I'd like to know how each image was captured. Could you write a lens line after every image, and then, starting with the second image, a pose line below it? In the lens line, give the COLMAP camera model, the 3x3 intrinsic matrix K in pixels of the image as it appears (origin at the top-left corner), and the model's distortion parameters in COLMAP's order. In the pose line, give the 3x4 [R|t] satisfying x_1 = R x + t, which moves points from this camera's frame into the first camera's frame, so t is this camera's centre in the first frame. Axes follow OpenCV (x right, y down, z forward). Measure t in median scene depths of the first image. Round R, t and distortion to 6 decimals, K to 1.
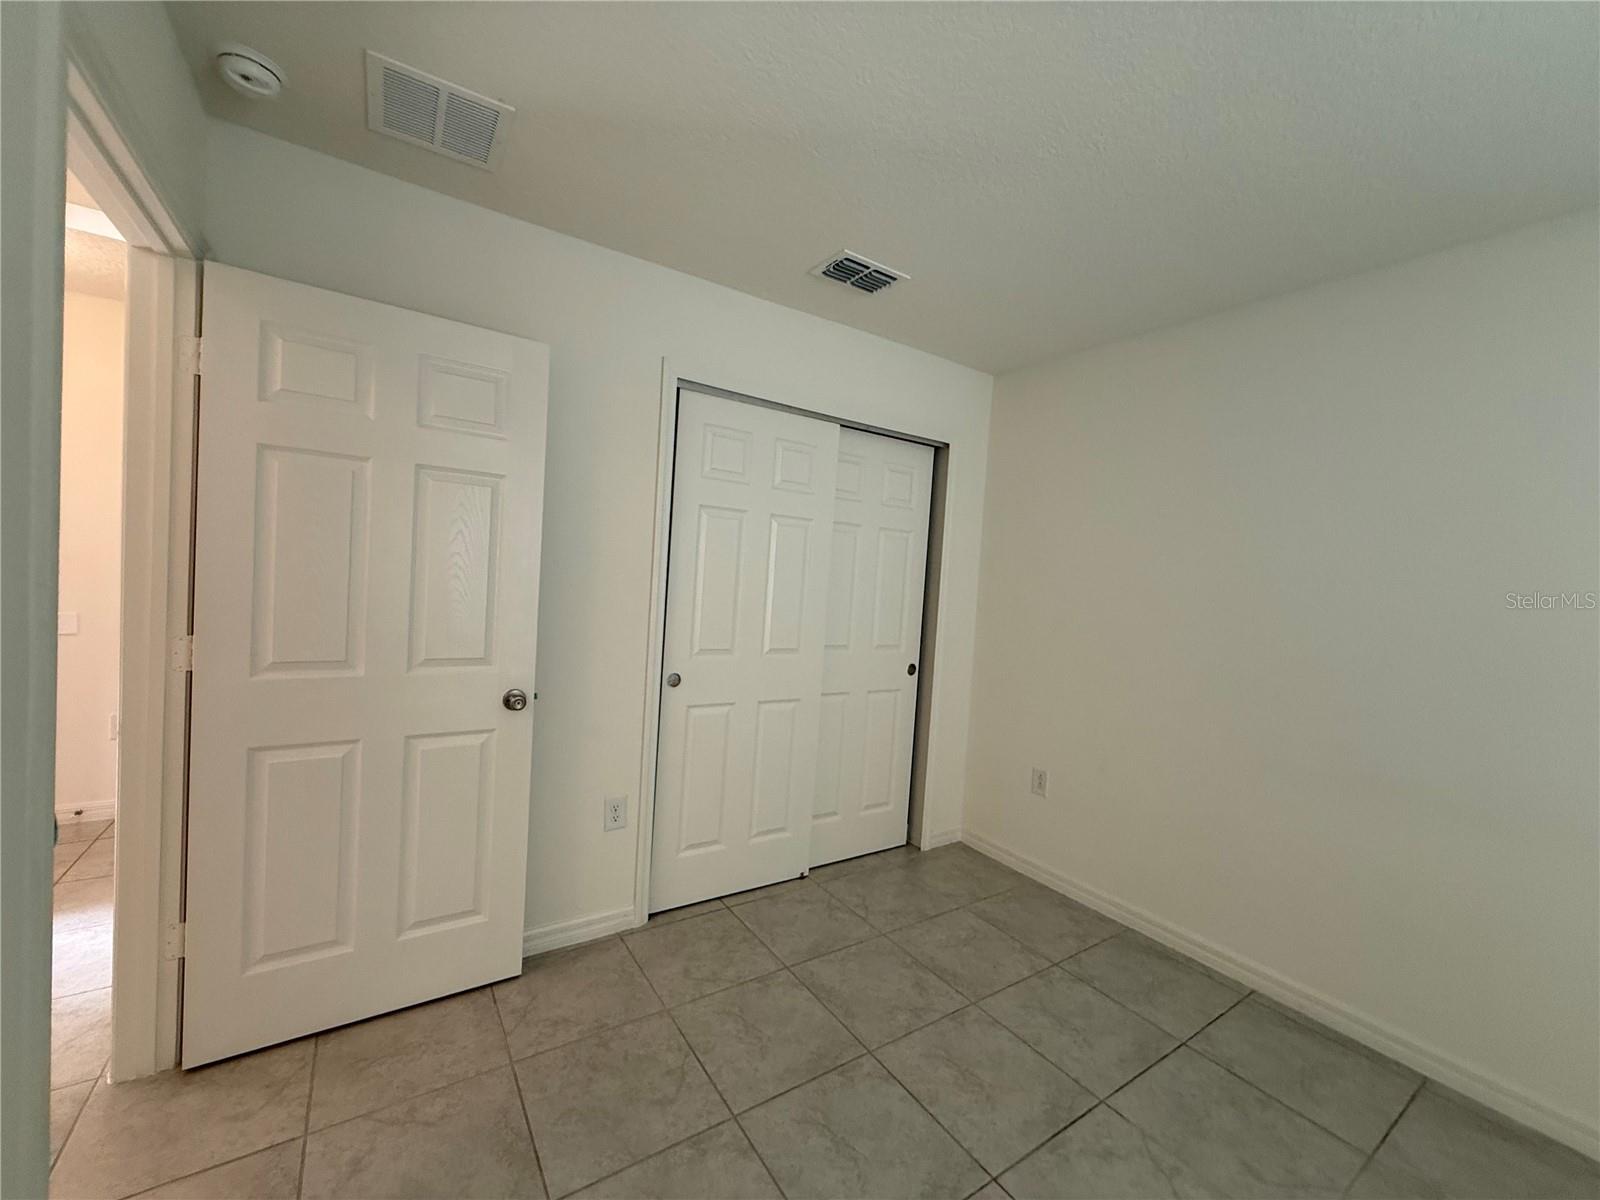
lens RADIAL K [[641.3, 0, 791.2], [0, 641.3, 599.4], [0, 0, 1]] dist [-0.000041, -0.000069]
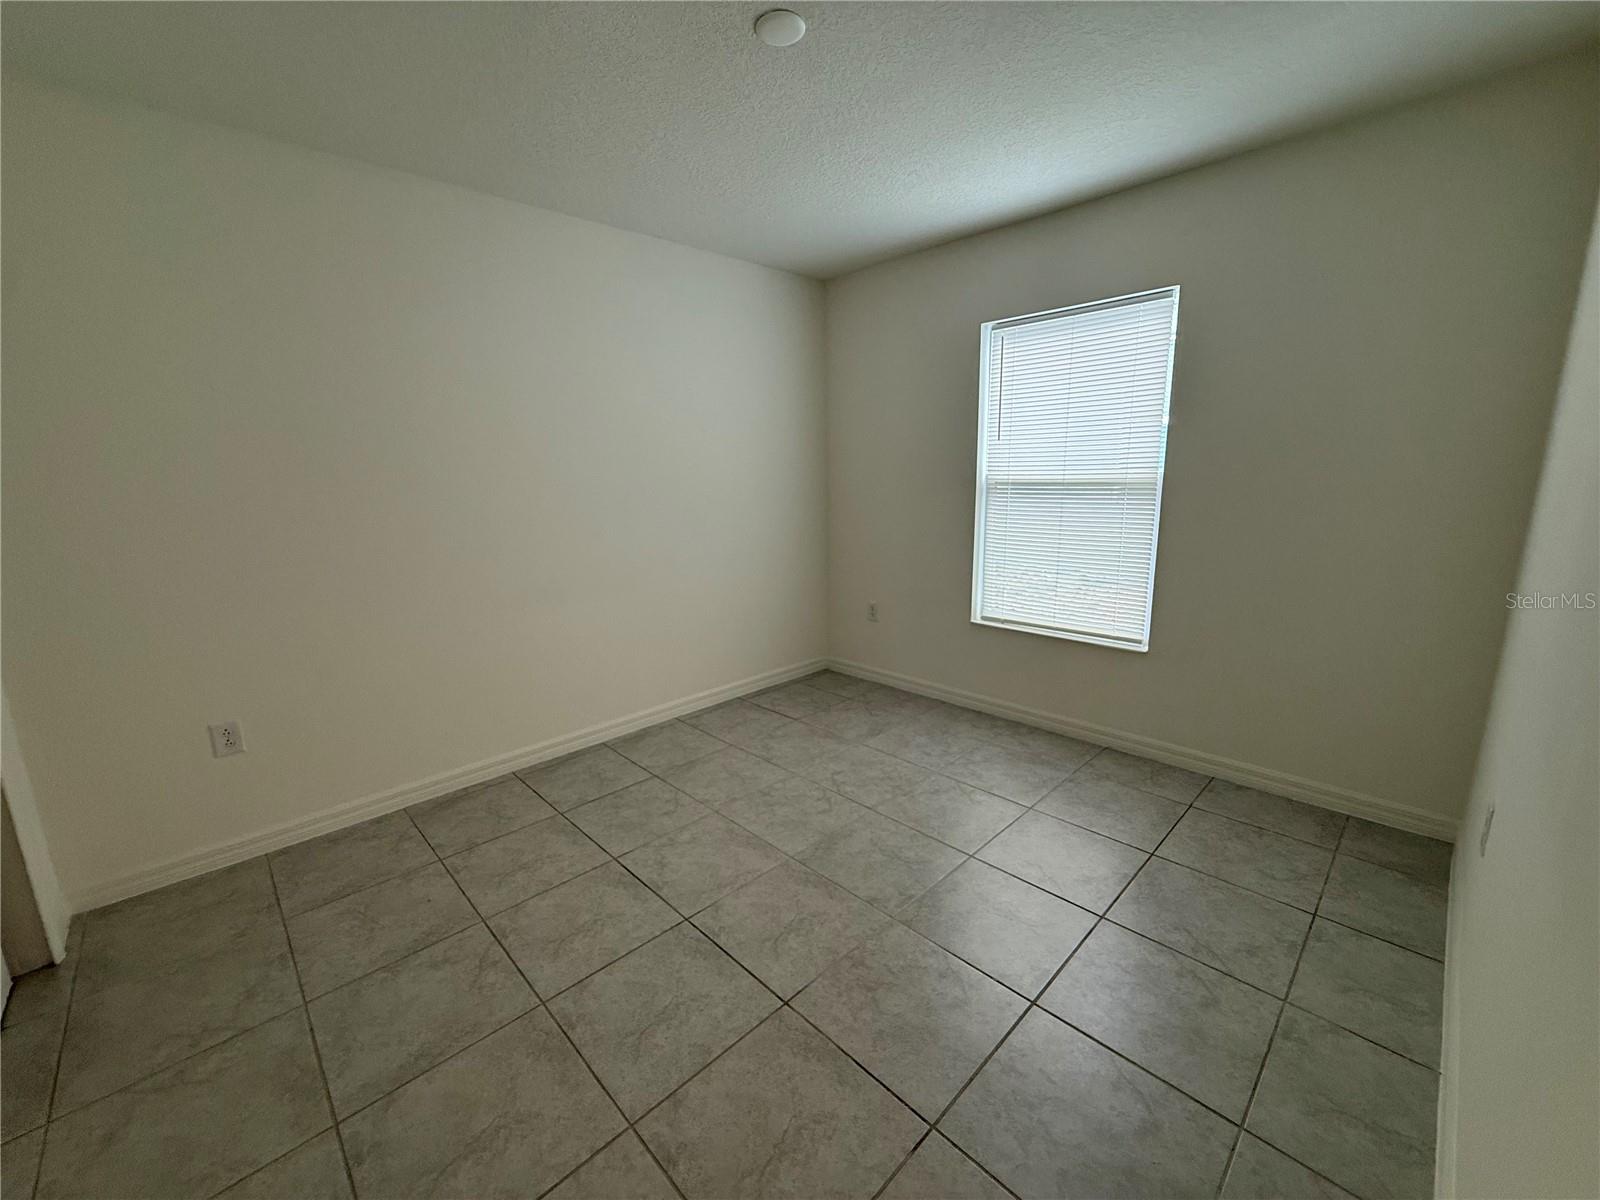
lens RADIAL K [[641.3, 0, 791.2], [0, 641.3, 599.4], [0, 0, 1]] dist [-0.000041, -0.000069]
pose [[-0.187132, -0.249342, 0.950163, -0.593579], [0.051467, 0.963433, 0.262960, -0.050486], [-0.980986, 0.098110, -0.167456, 0.686612]]
